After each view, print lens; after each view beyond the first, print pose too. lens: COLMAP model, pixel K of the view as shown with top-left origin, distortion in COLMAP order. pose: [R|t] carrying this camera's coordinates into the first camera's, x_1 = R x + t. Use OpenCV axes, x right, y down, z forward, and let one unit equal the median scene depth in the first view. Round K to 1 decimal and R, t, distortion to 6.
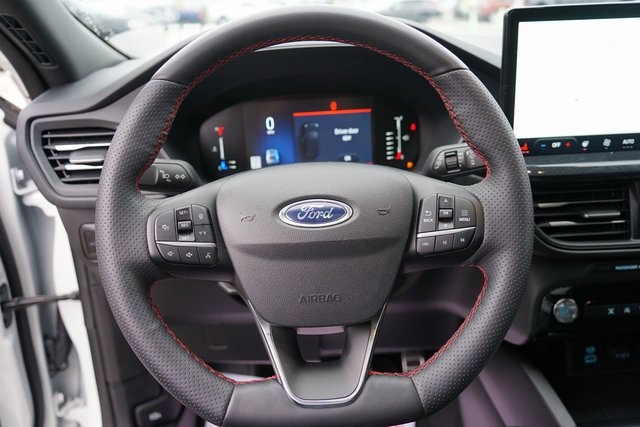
lens RADIAL K [[517.3, 0, 319.1], [0, 517.3, 209.8], [0, 0, 1]] dist [-0.039745, 0.012905]
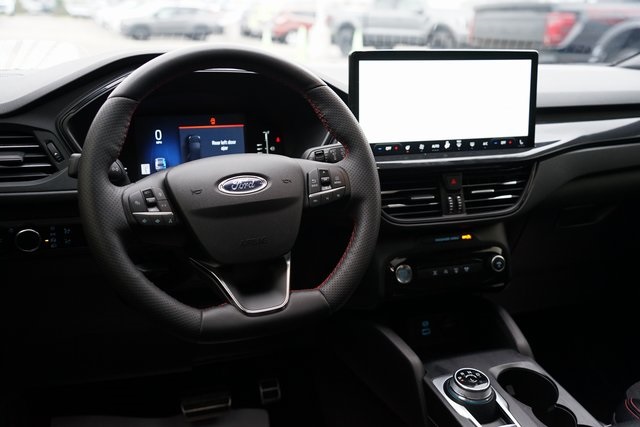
lens RADIAL K [[734.2, 0, 320.7], [0, 734.2, 214.5], [0, 0, 1]] dist [0.088347, 0.000000]
pose [[0.936716, -0.025234, 0.349179, -0.396845], [0.064755, 0.992677, -0.101975, 0.235402], [-0.344048, 0.118133, 0.931491, -0.745303]]
